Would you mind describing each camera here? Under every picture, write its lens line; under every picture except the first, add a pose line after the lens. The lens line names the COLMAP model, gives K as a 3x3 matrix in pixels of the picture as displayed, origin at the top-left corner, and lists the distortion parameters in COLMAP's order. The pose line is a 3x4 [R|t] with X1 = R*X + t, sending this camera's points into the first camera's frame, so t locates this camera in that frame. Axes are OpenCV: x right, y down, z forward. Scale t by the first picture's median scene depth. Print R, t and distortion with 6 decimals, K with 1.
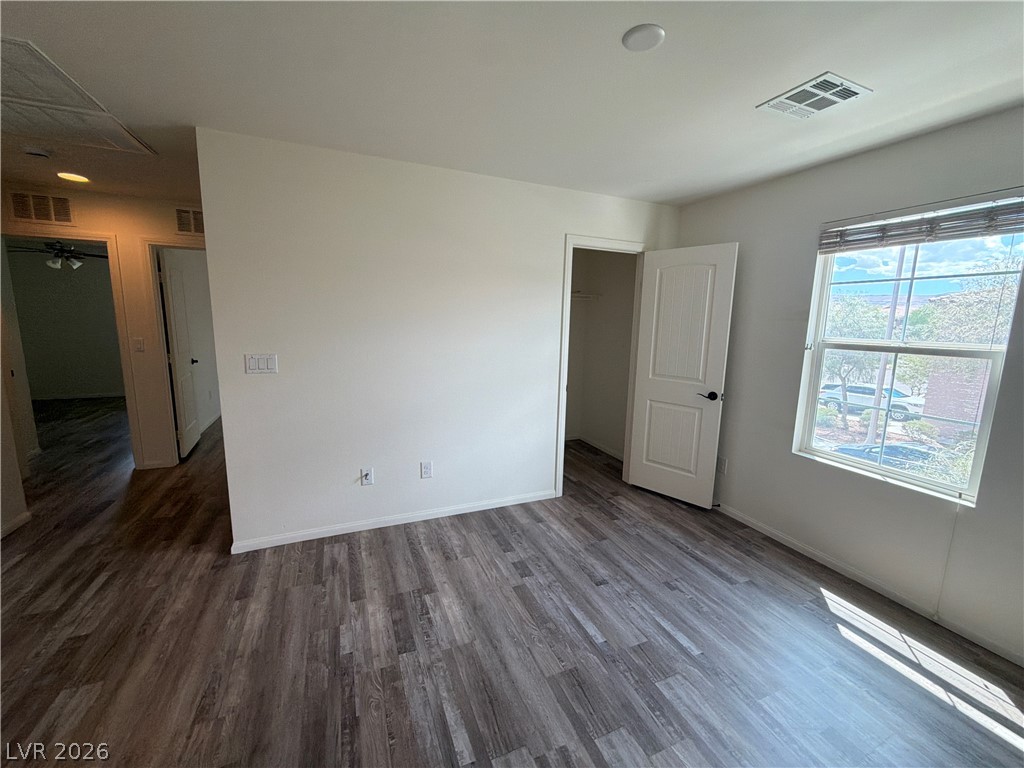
lens RADIAL K [[409.2, 0, 513.3], [0, 409.2, 382.1], [0, 0, 1]] dist [-0.001258, -0.000136]
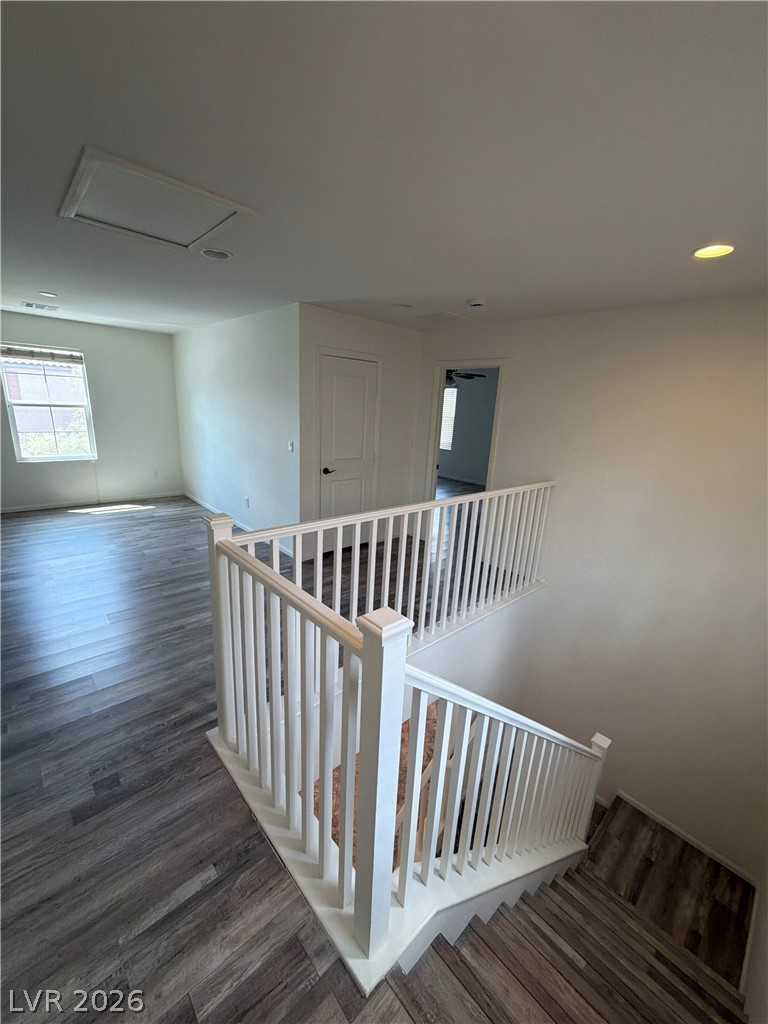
lens RADIAL K [[409.2, 0, 386.5], [0, 409.2, 513.0], [0, 0, 1]] dist [-0.001258, -0.000136]
pose [[-0.336474, -0.280039, 0.899090, -2.189965], [0.087136, 0.941405, 0.325828, -0.100578], [-0.937653, 0.187976, -0.292356, -0.030582]]
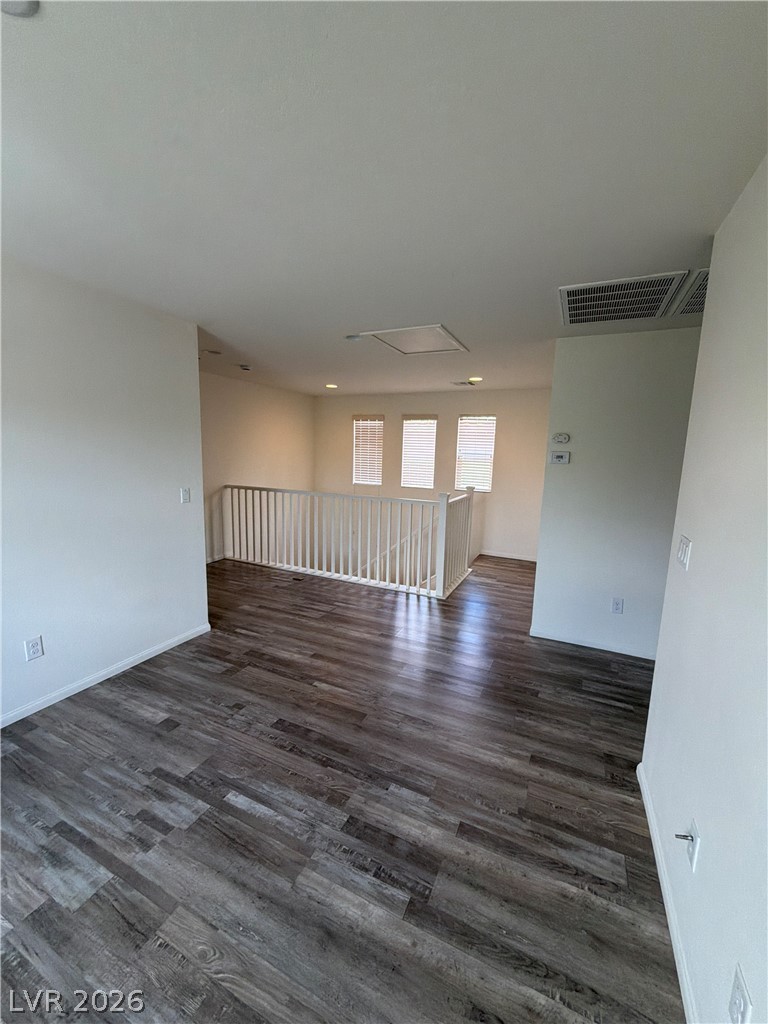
lens RADIAL K [[409.2, 0, 386.5], [0, 409.2, 513.0], [0, 0, 1]] dist [-0.001258, -0.000136]
pose [[-0.746164, 0.058624, -0.663176, 0.217005], [-0.149701, 0.955833, 0.252928, -0.233357], [0.648714, 0.288004, -0.704432, 1.312584]]
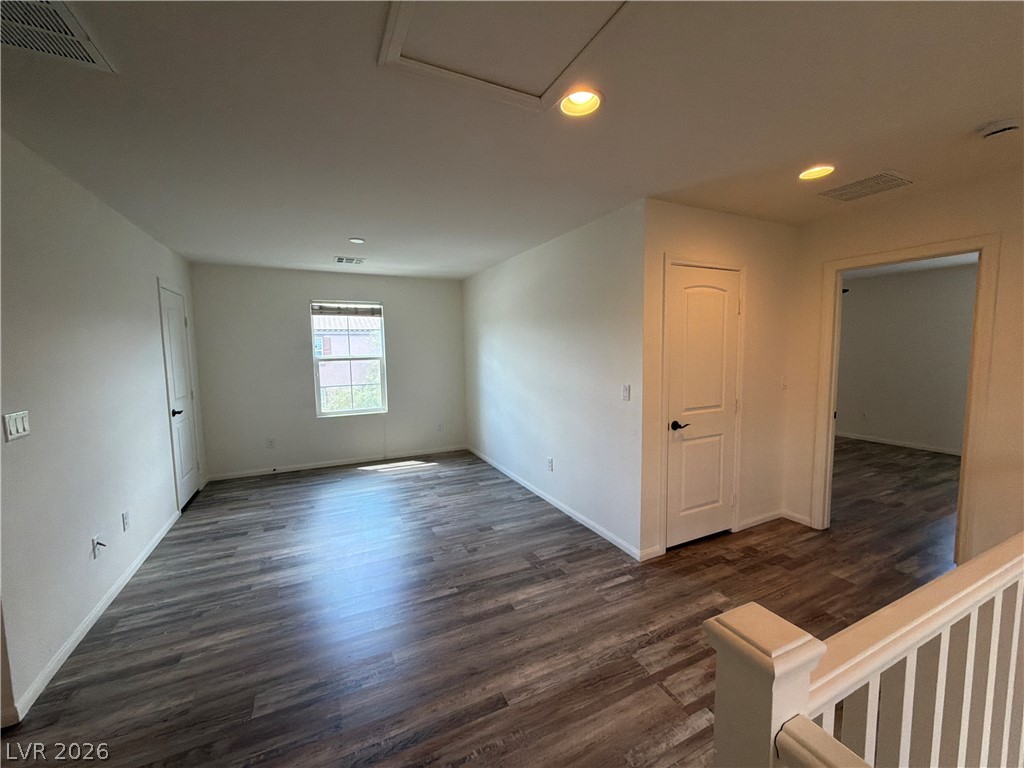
lens RADIAL K [[409.2, 0, 513.3], [0, 409.2, 382.1], [0, 0, 1]] dist [-0.001258, -0.000136]
pose [[-0.049475, -0.106236, 0.993109, -1.572803], [0.168878, 0.979120, 0.113152, -0.061265], [-0.984394, 0.173313, -0.030501, 0.176808]]
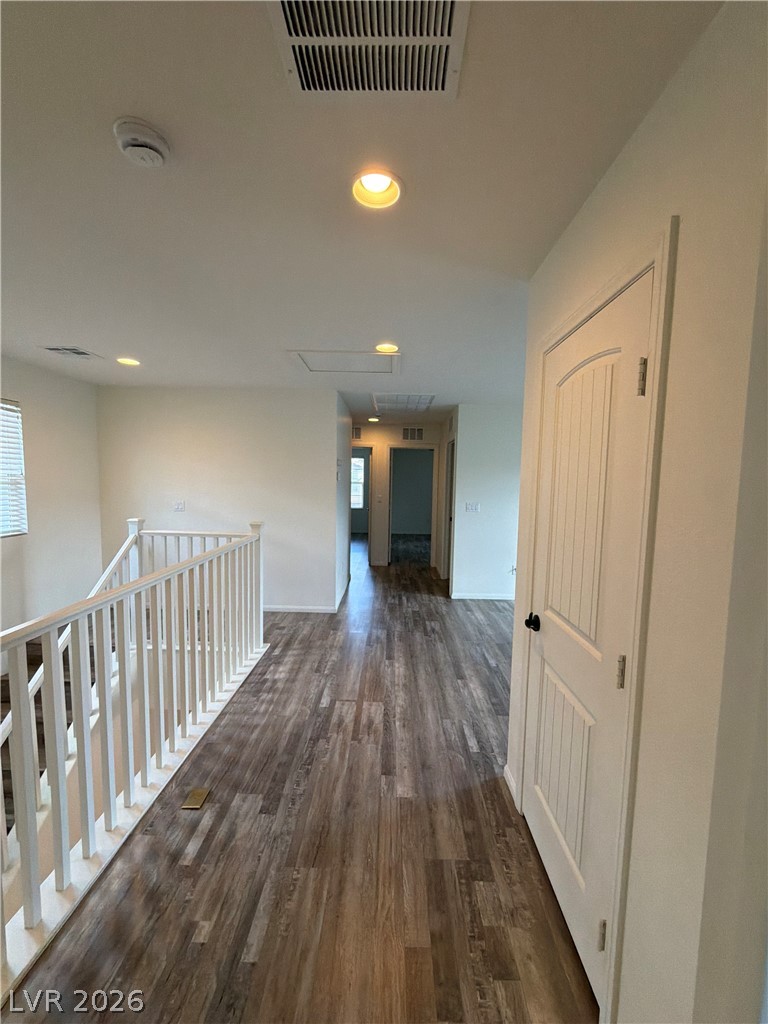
lens RADIAL K [[409.2, 0, 386.5], [0, 409.2, 513.0], [0, 0, 1]] dist [-0.001258, -0.000136]
pose [[0.913380, 0.028003, -0.406144, -0.191612], [-0.062390, 0.995475, -0.071674, 0.188667], [0.402299, 0.090805, 0.910994, -1.263724]]
